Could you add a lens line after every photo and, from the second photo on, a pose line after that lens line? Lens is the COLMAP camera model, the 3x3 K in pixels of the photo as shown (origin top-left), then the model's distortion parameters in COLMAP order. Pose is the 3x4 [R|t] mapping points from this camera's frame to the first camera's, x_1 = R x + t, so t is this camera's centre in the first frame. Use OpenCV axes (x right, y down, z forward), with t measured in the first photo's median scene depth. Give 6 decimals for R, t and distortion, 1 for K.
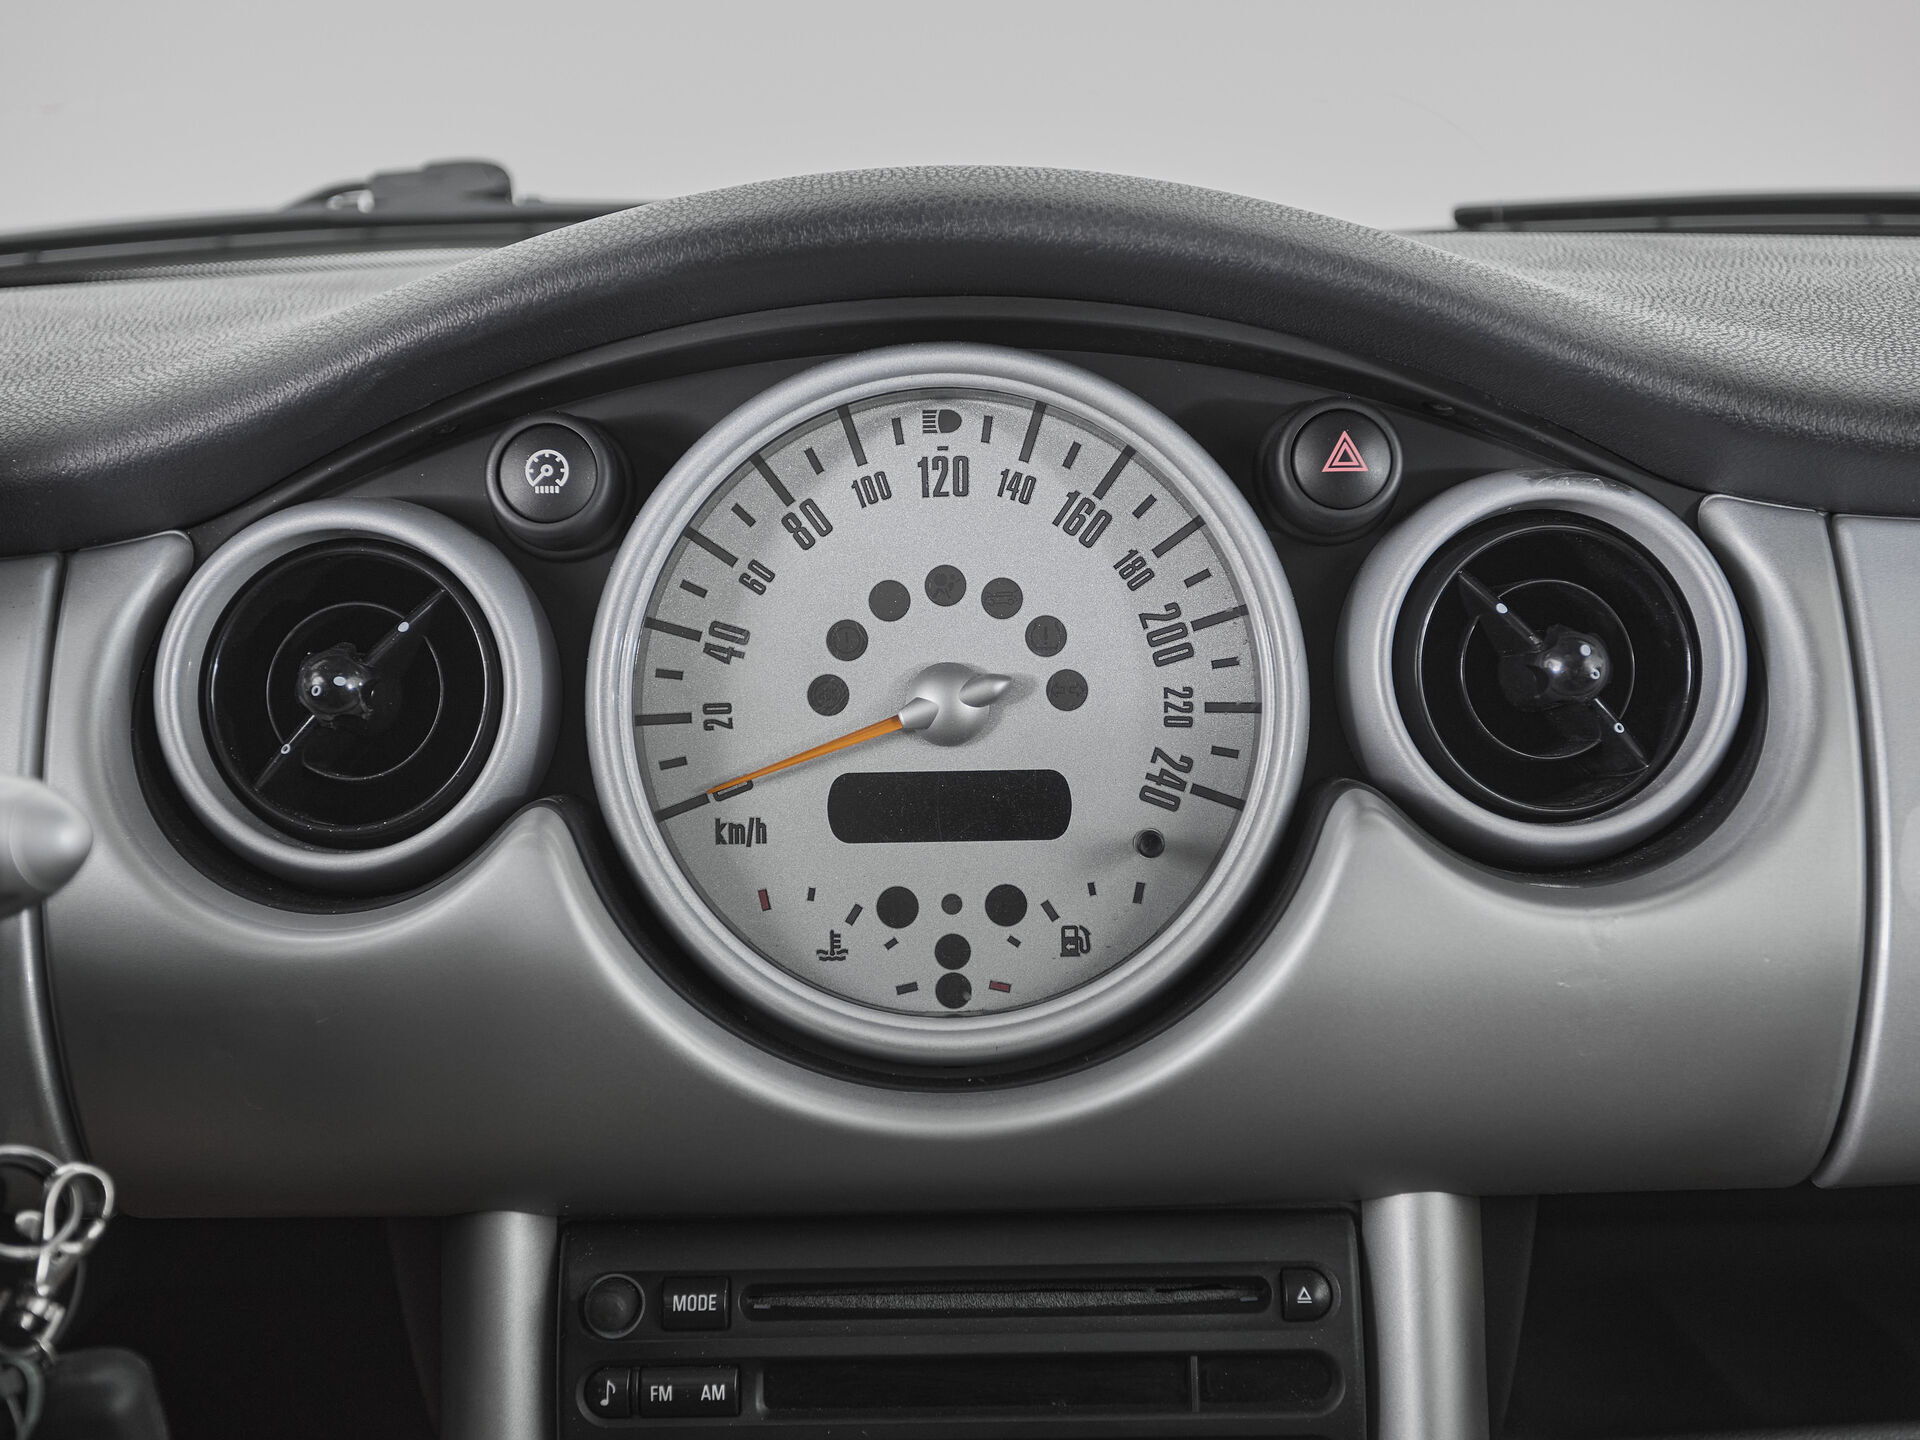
lens RADIAL K [[2529.9, 0, 950.6], [0, 2529.9, 723.7], [0, 0, 1]] dist [0.038826, 0.000000]
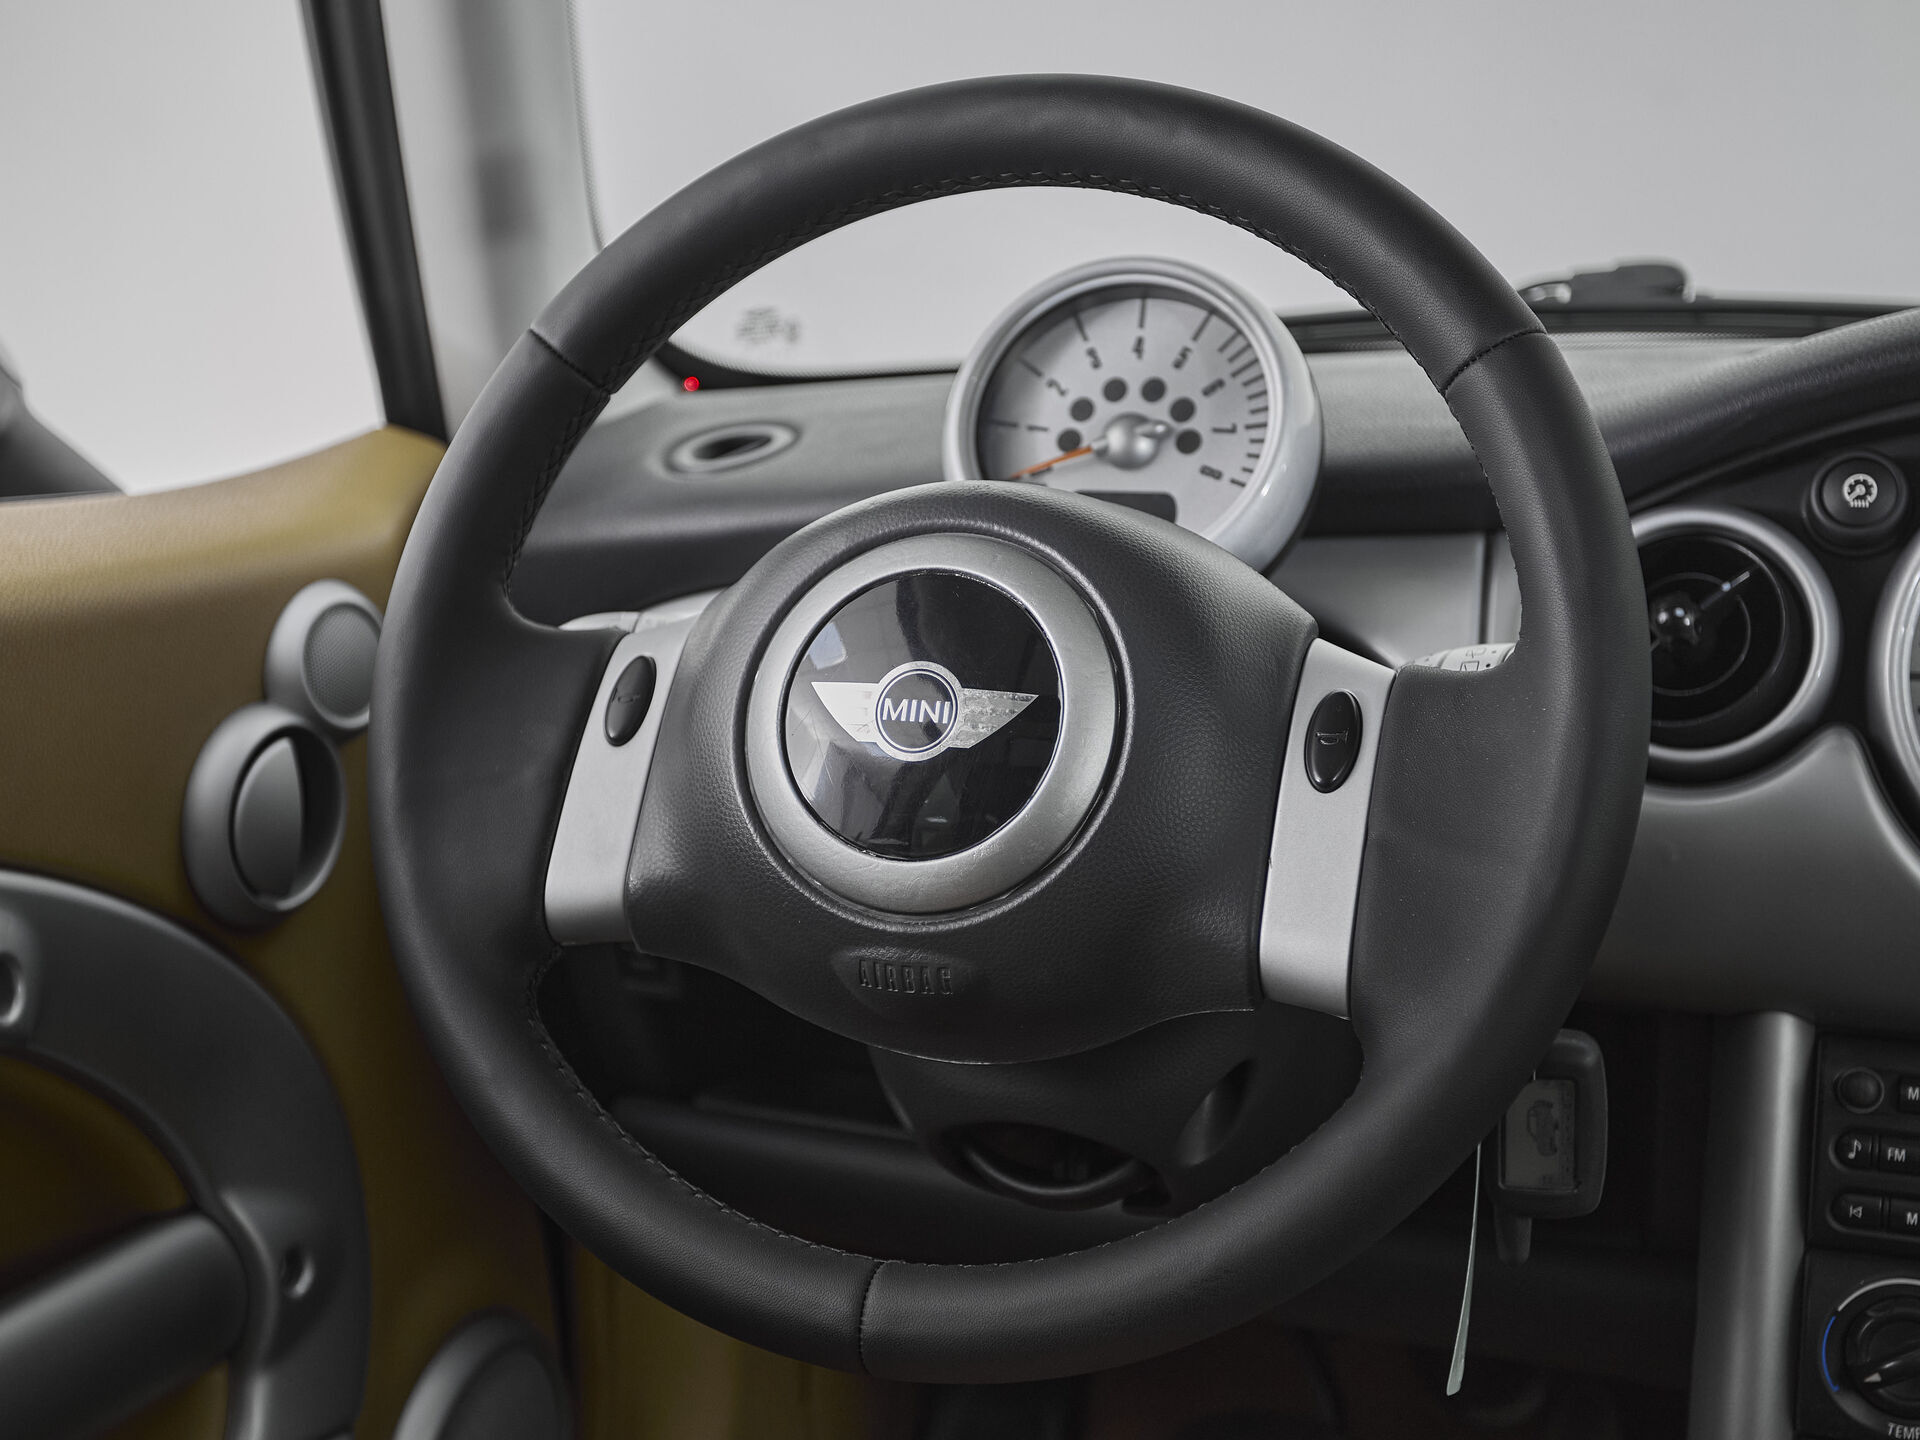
lens RADIAL K [[2529.9, 0, 908.7], [0, 2529.9, 751.4], [0, 0, 1]] dist [0.038826, 0.000000]
pose [[0.944917, 0.083641, -0.316441, -0.194039], [-0.091086, 0.995804, -0.008782, 0.101301], [0.314379, 0.037122, 0.948571, -0.479154]]
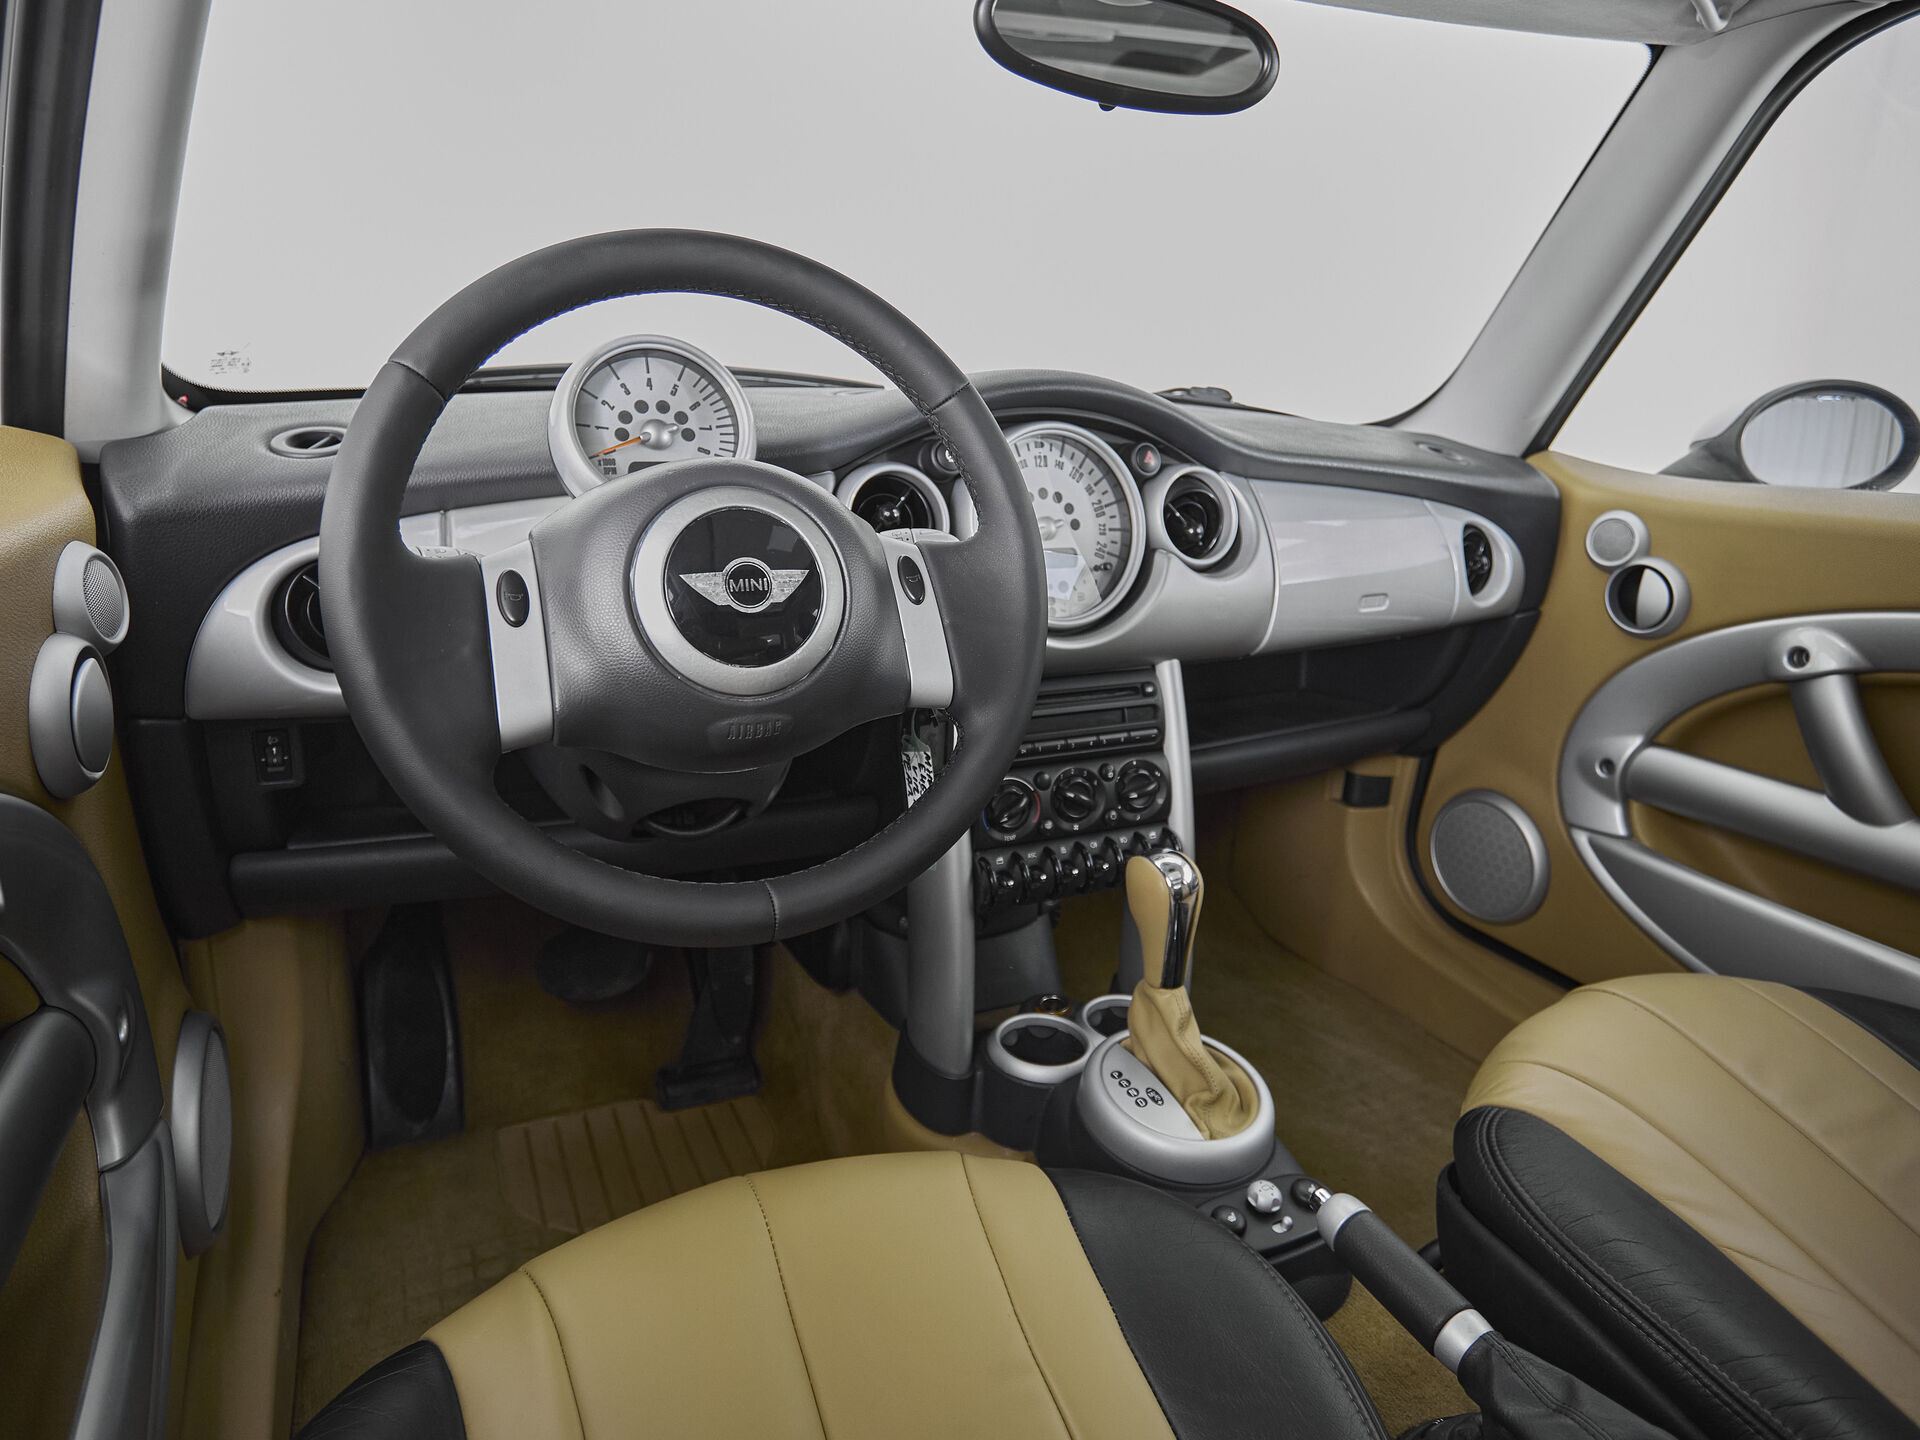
lens RADIAL K [[1138.0, 0, 956.4], [0, 1138.0, 673.2], [0, 0, 1]] dist [-0.007835, 0.000085]
pose [[0.887173, -0.054167, 0.458247, -0.825051], [0.032994, 0.997991, 0.054089, 0.100583], [-0.460256, -0.032867, 0.887178, -0.312429]]
